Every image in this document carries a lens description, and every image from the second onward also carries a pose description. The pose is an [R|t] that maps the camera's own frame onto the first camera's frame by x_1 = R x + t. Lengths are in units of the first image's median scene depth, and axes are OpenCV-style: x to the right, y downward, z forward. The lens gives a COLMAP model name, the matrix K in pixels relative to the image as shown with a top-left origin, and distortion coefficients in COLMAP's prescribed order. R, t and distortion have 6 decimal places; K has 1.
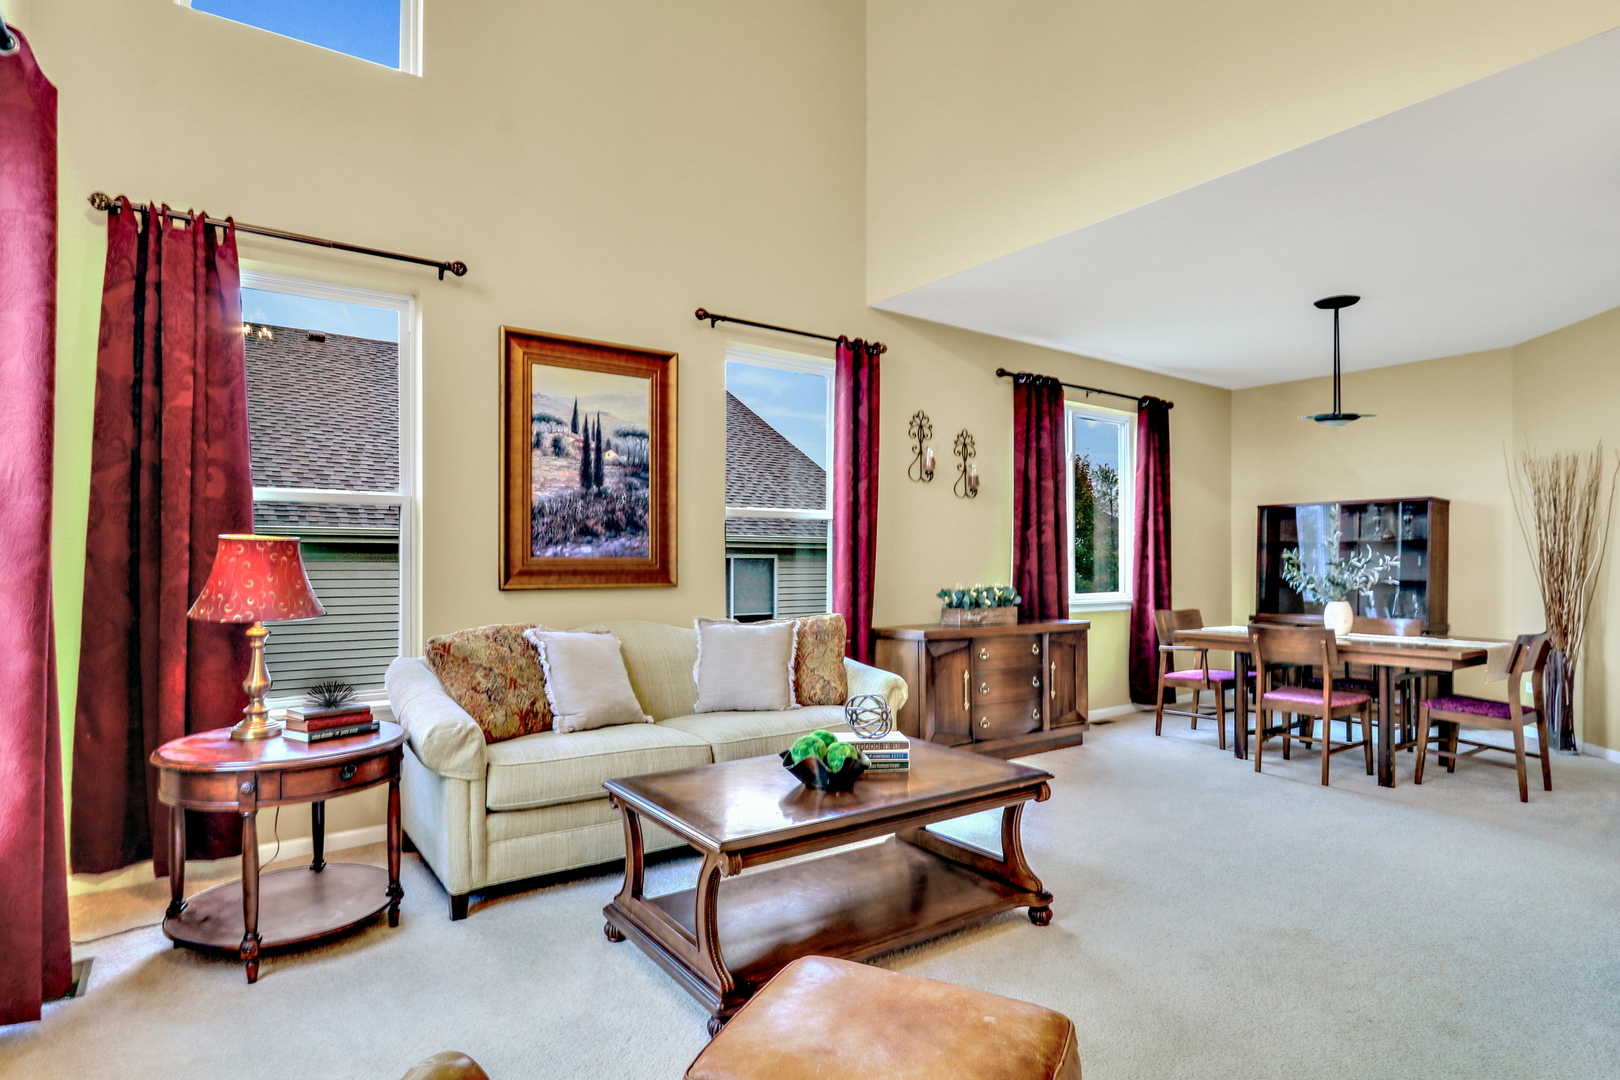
lens RADIAL K [[886.5, 0, 795.6], [0, 886.5, 543.8], [0, 0, 1]] dist [-0.003624, -0.001877]
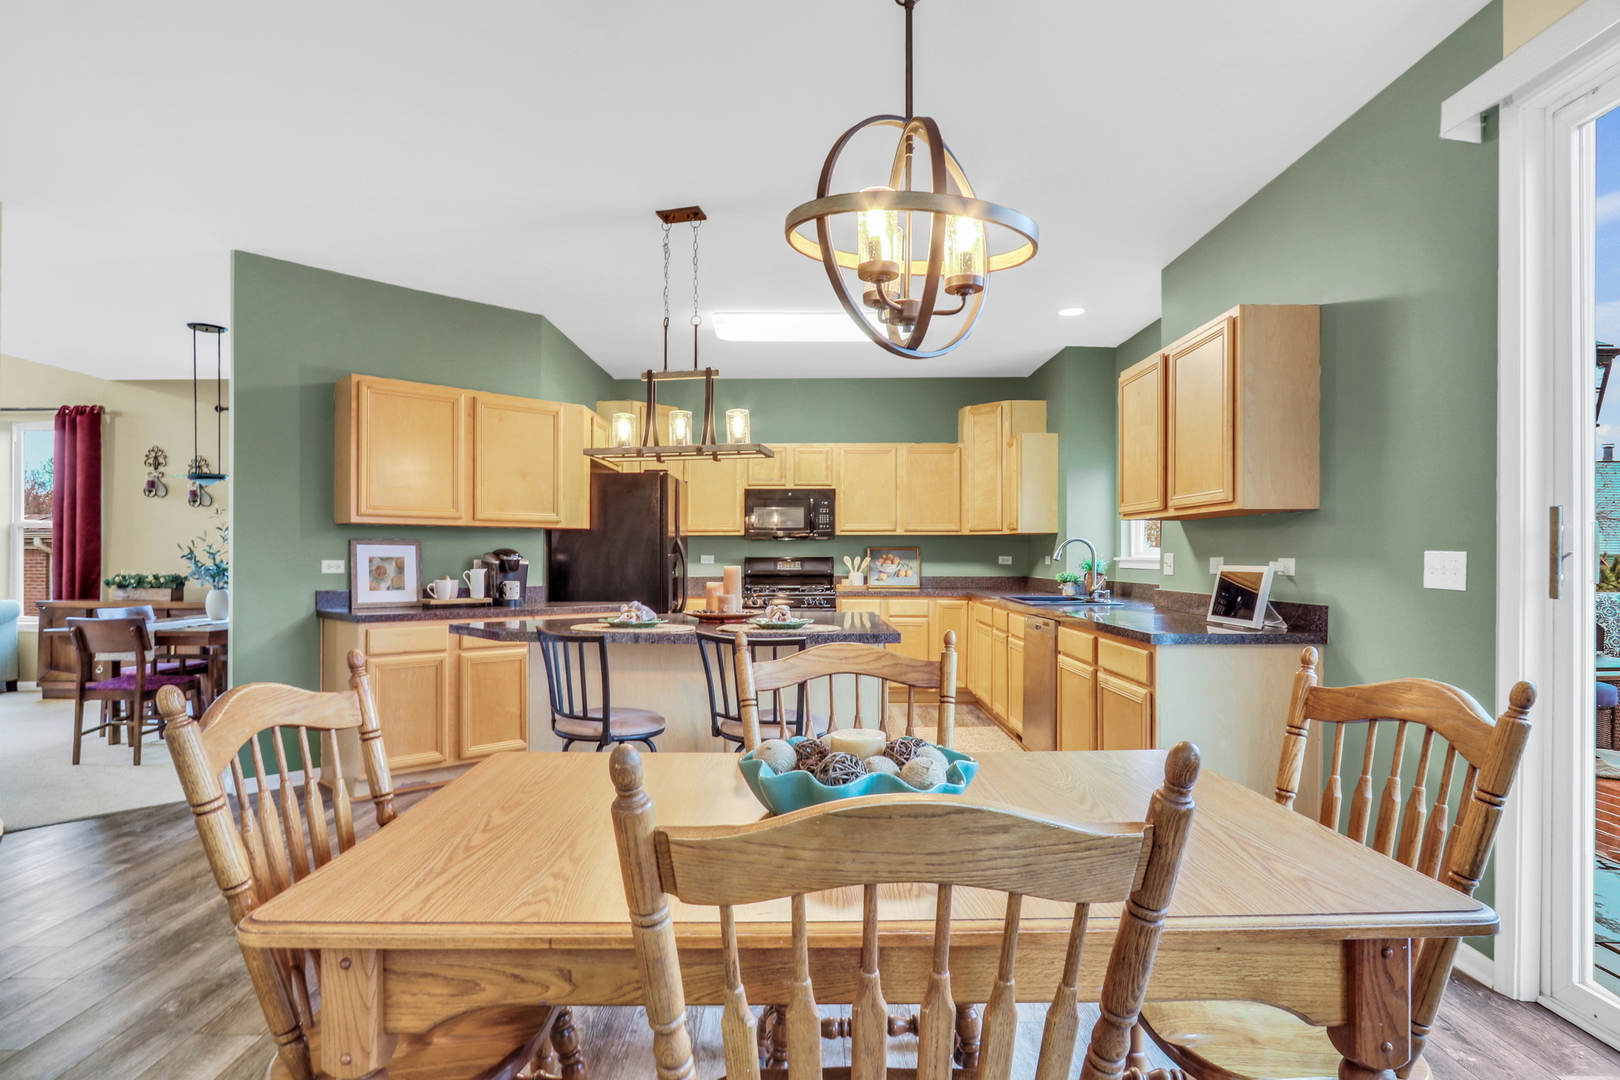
lens RADIAL K [[860.5, 0, 803.8], [0, 860.5, 561.8], [0, 0, 1]] dist [-0.001516, -0.000213]
pose [[0.801760, -0.007670, -0.597597, 2.272120], [0.015938, 0.999836, 0.008551, 0.046910], [0.597434, -0.016381, 0.801751, 0.668929]]
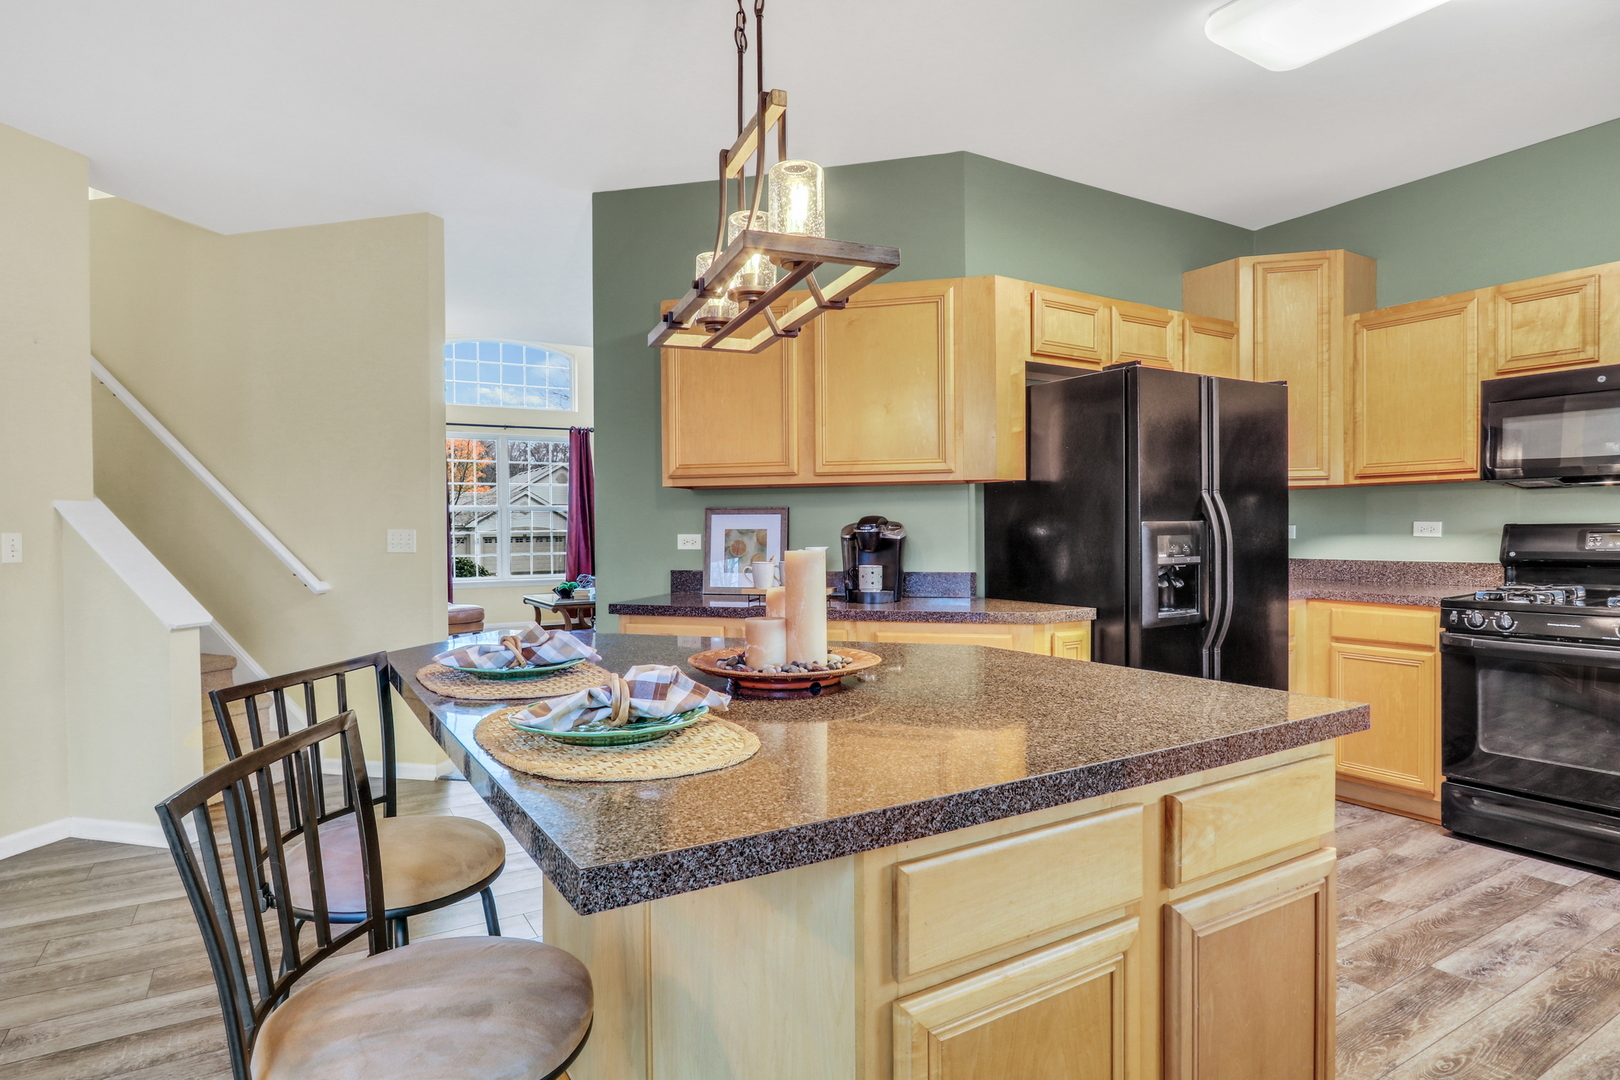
lens RADIAL K [[886.5, 0, 795.6], [0, 886.5, 543.8], [0, 0, 1]] dist [-0.003624, -0.001877]
pose [[-0.083168, 0.006201, -0.996516, 2.063142], [0.018793, 0.999813, 0.004653, 0.052581], [0.996358, -0.018341, -0.083269, 1.350220]]
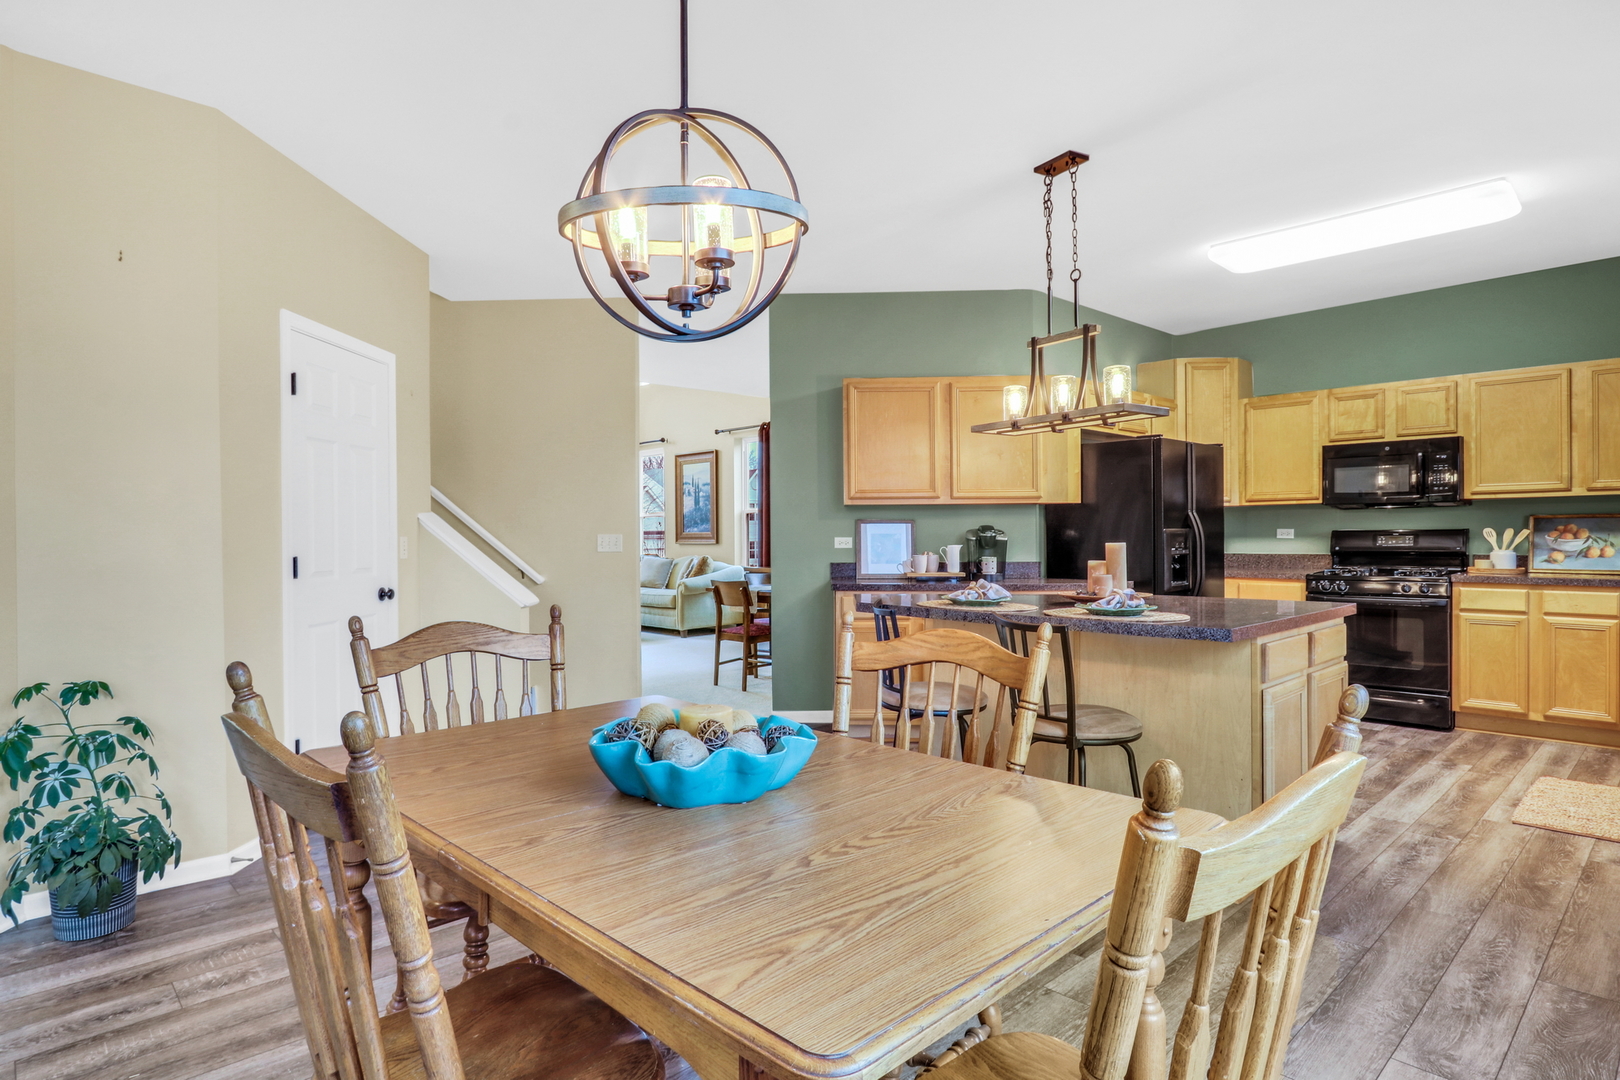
lens RADIAL K [[886.5, 0, 795.6], [0, 886.5, 543.8], [0, 0, 1]] dist [-0.003624, -0.001877]
pose [[0.130711, -0.001306, -0.991420, 2.443413], [0.021493, 0.999768, 0.001517, 0.050929], [0.991187, -0.021507, 0.130709, 0.932371]]
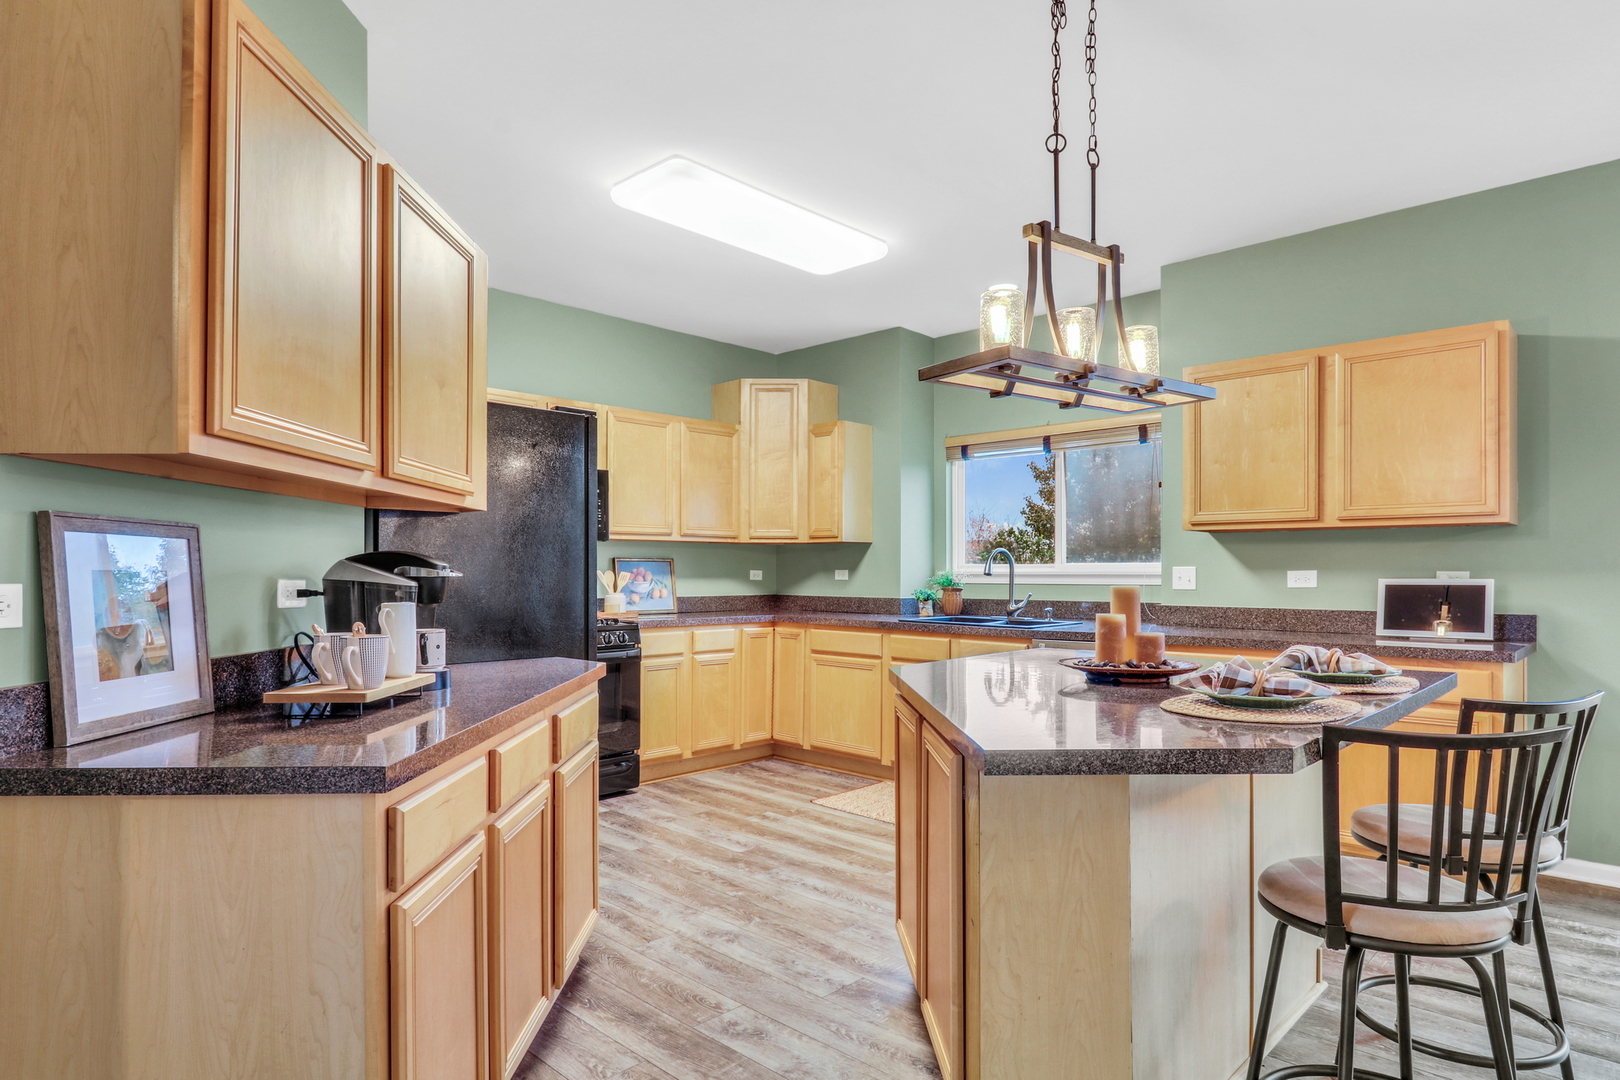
lens RADIAL K [[911.0, 0, 803.0], [0, 911.0, 569.6], [0, 0, 1]] dist [-0.001853, -0.000304]
pose [[0.985976, -0.012361, 0.166431, 1.405590], [0.010531, 0.999874, 0.011874, 0.038953], [-0.166557, -0.009955, 0.985982, 0.810877]]
